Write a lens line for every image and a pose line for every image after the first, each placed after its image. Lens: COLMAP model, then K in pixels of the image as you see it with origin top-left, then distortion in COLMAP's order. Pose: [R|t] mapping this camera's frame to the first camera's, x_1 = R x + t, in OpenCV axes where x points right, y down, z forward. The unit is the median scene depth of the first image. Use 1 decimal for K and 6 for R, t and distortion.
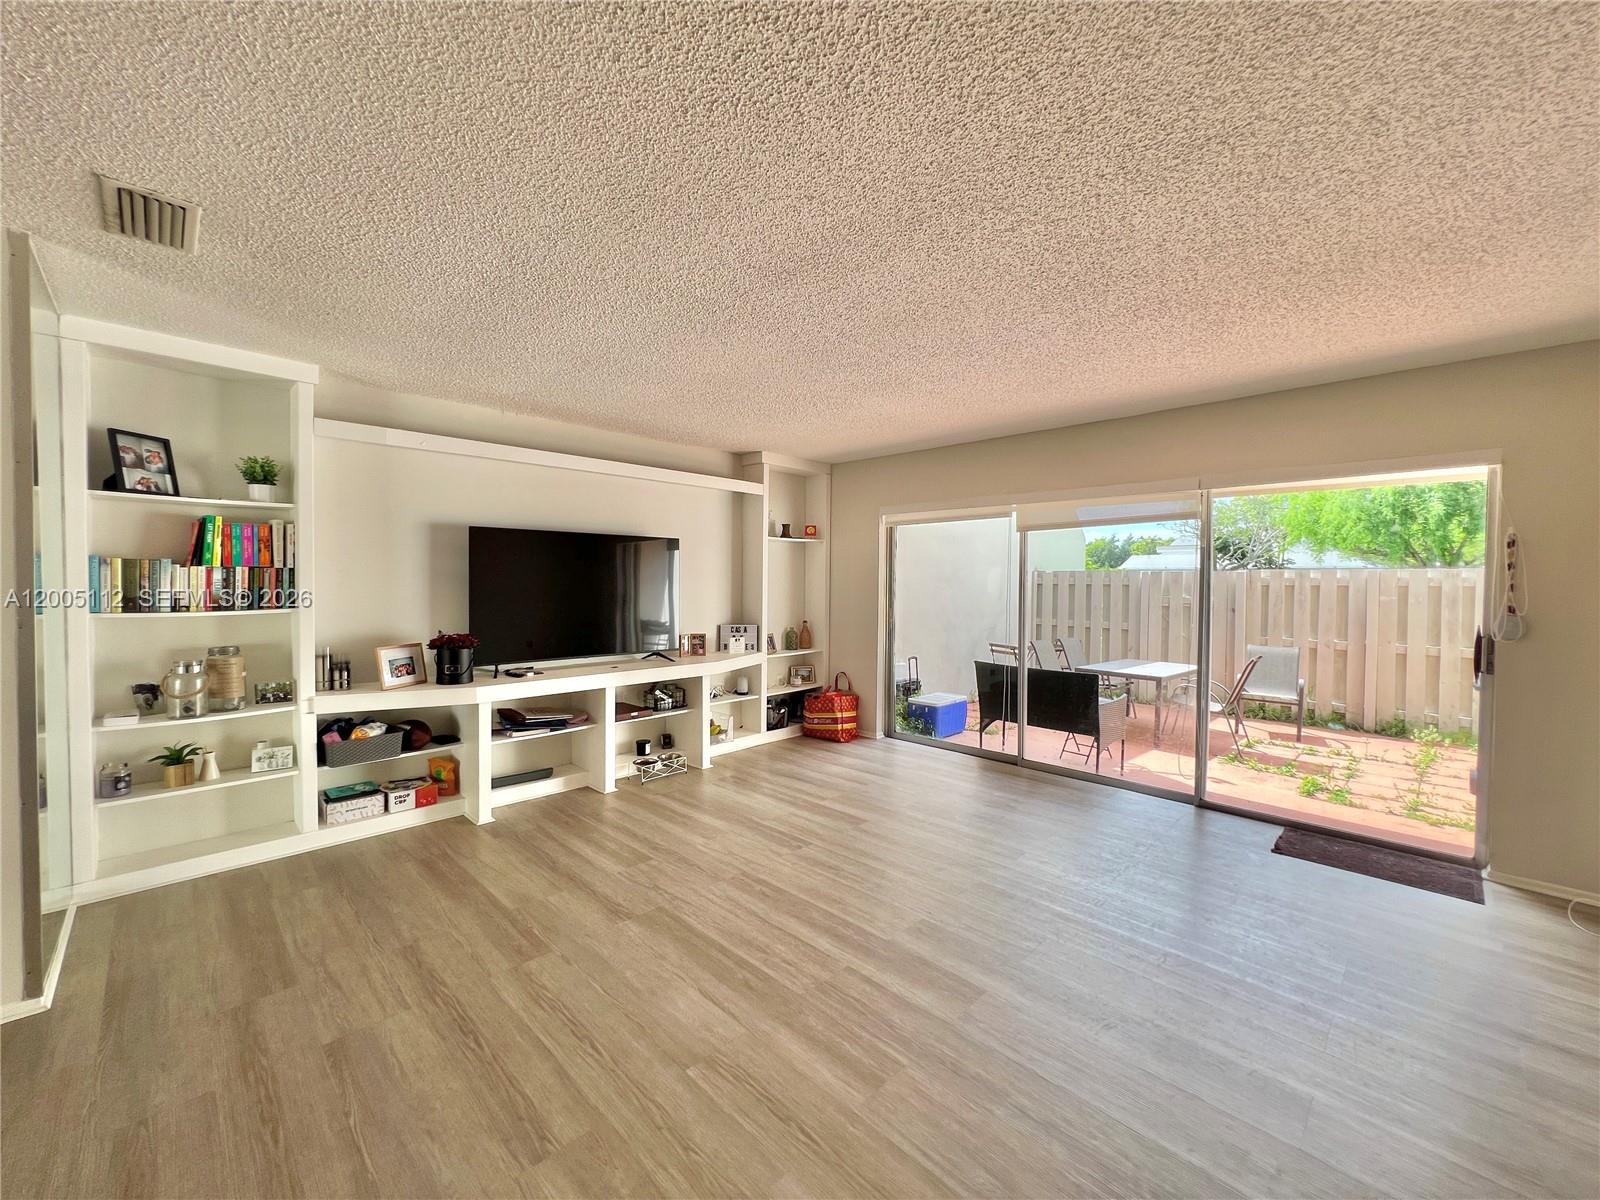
lens RADIAL K [[642.7, 0, 794.0], [0, 642.7, 598.0], [0, 0, 1]] dist [-0.004650, 0.000736]
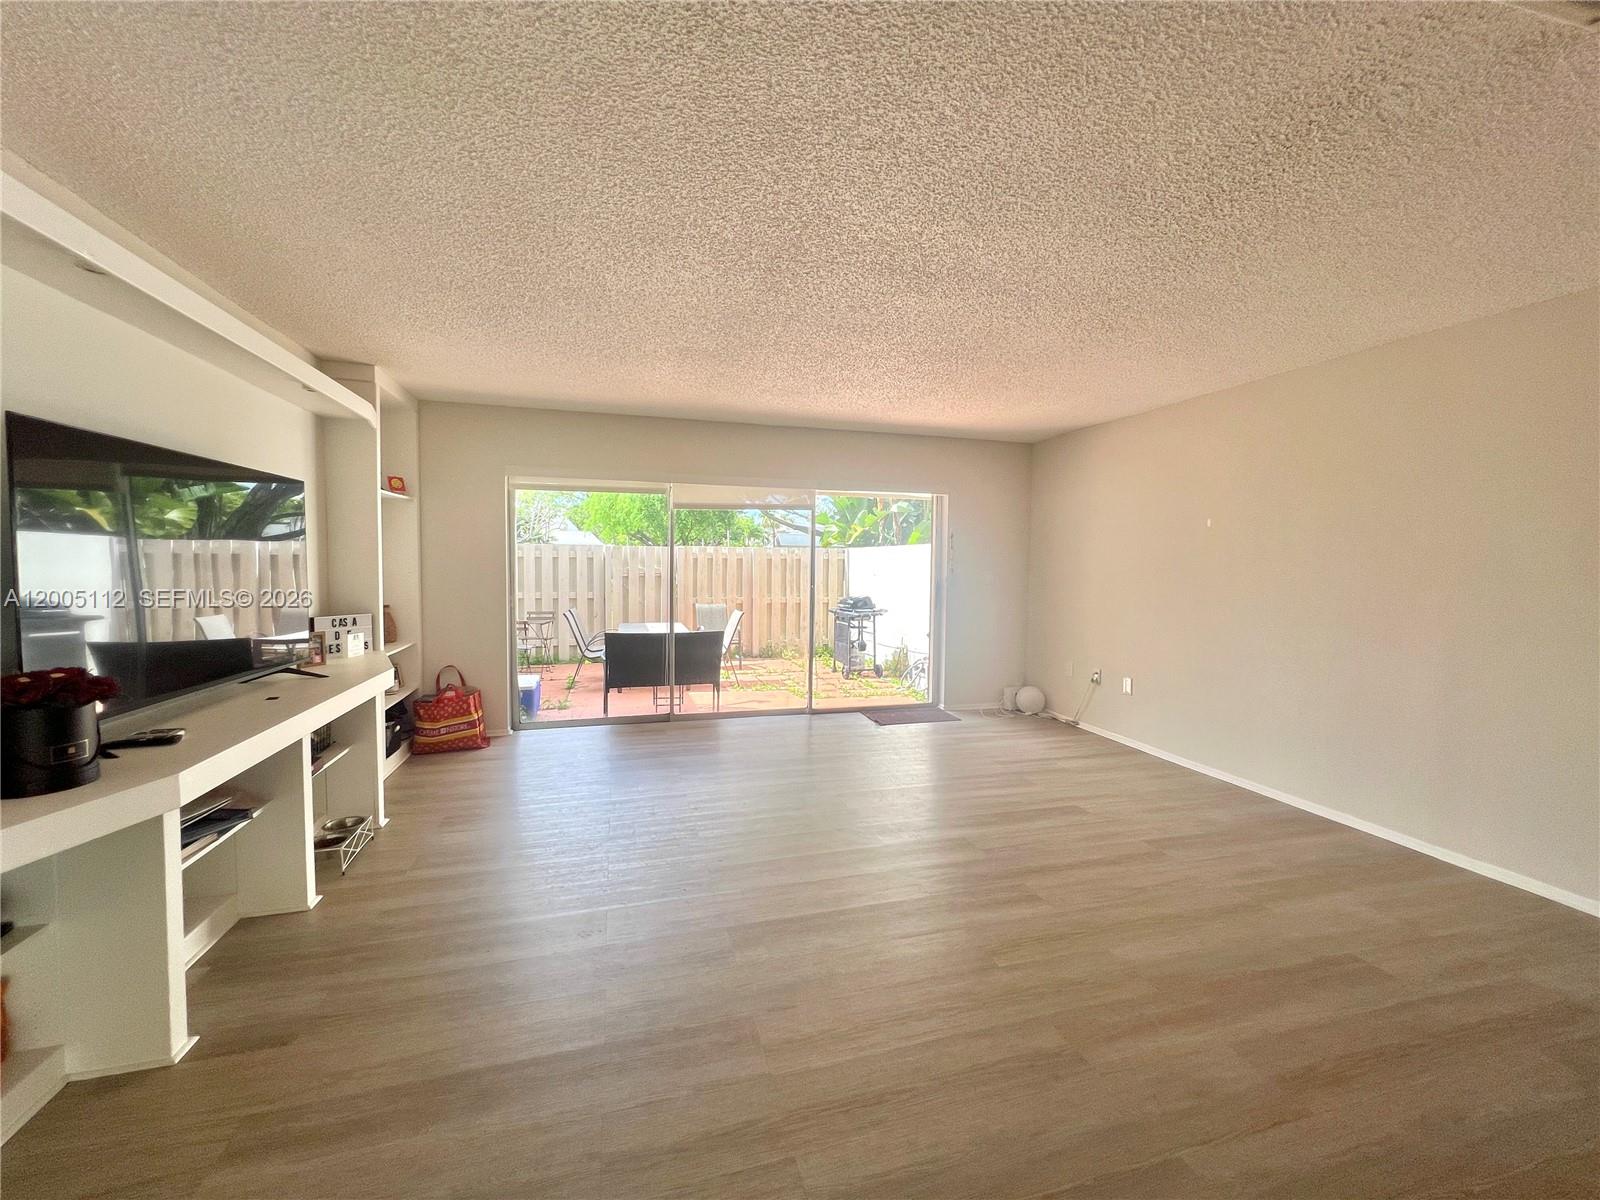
lens RADIAL K [[642.7, 0, 799.4], [0, 642.7, 600.5], [0, 0, 1]] dist [-0.004650, 0.000736]
pose [[0.482820, -0.056255, 0.873911, -0.495210], [0.016301, 0.998339, 0.055259, -0.003876], [-0.875568, -0.012434, 0.482936, 0.278711]]
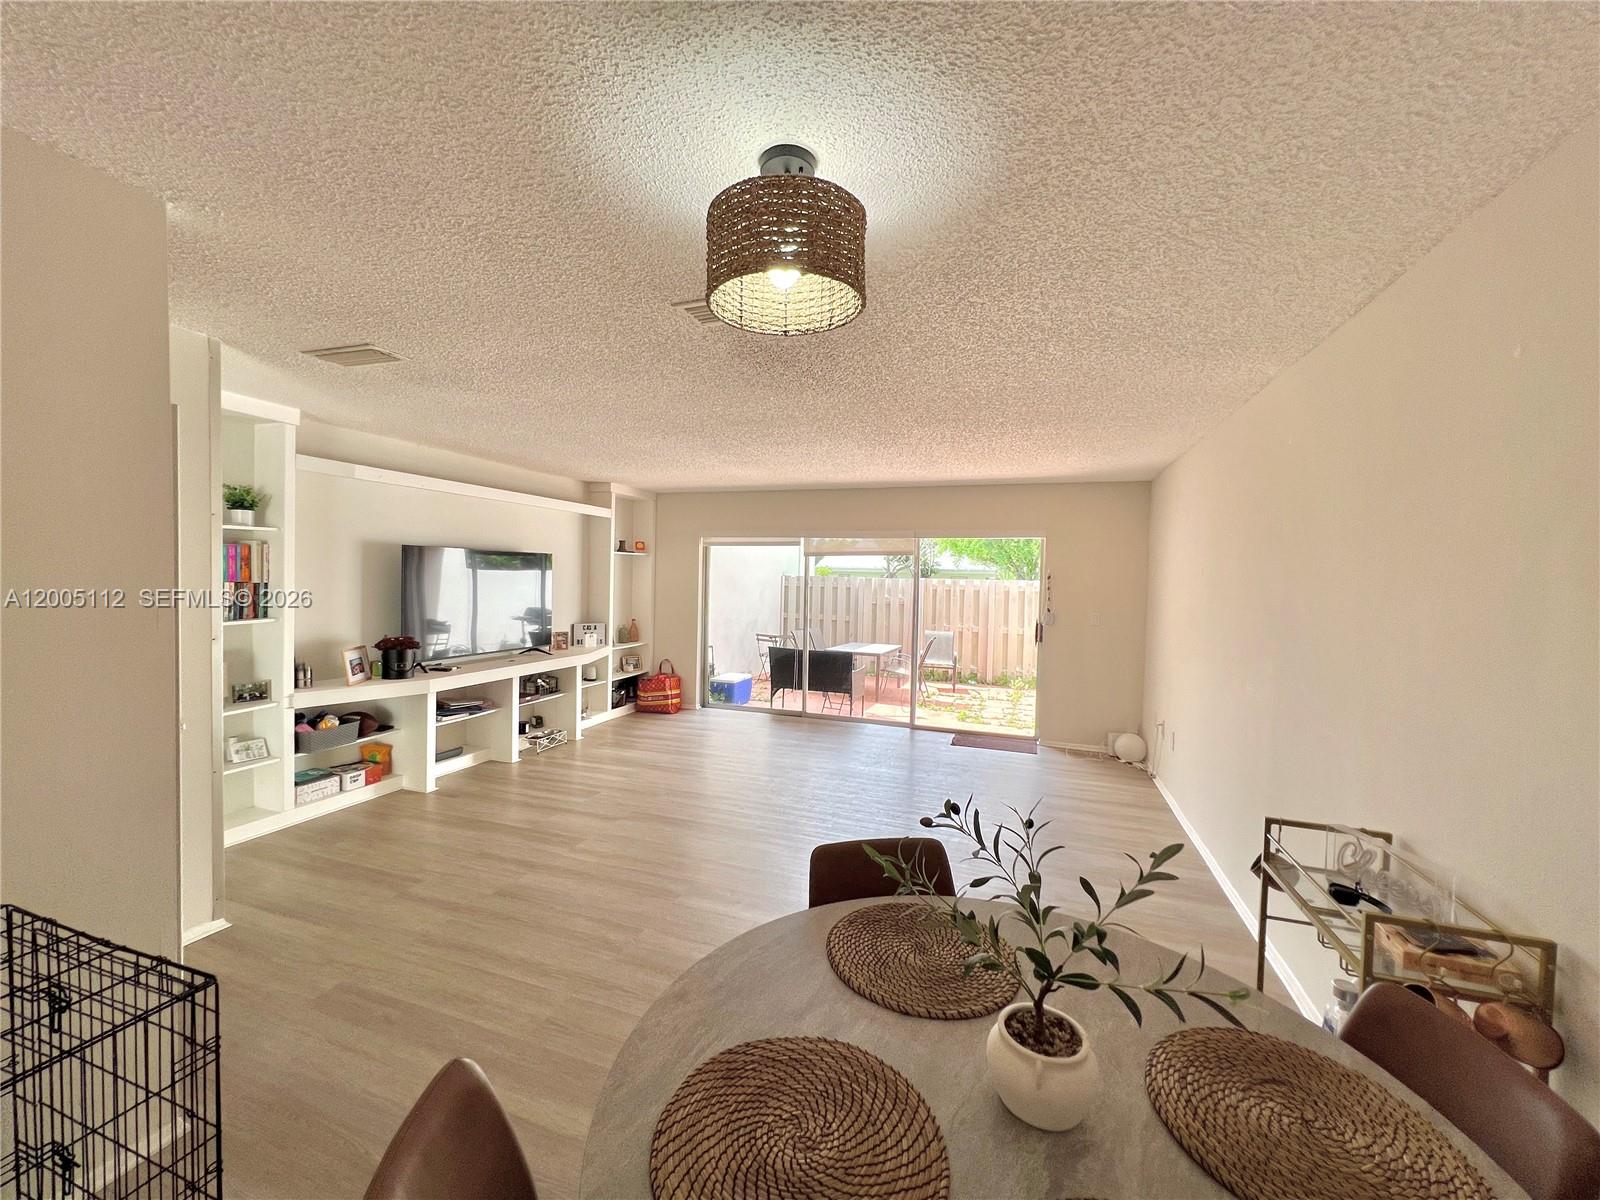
lens RADIAL K [[642.7, 0, 794.9], [0, 642.7, 598.9], [0, 0, 1]] dist [-0.004650, 0.000736]
pose [[0.903373, -0.002238, 0.428851, -0.285395], [-0.003558, 0.999913, 0.012712, -0.024335], [-0.428842, -0.013009, 0.903286, -0.295525]]
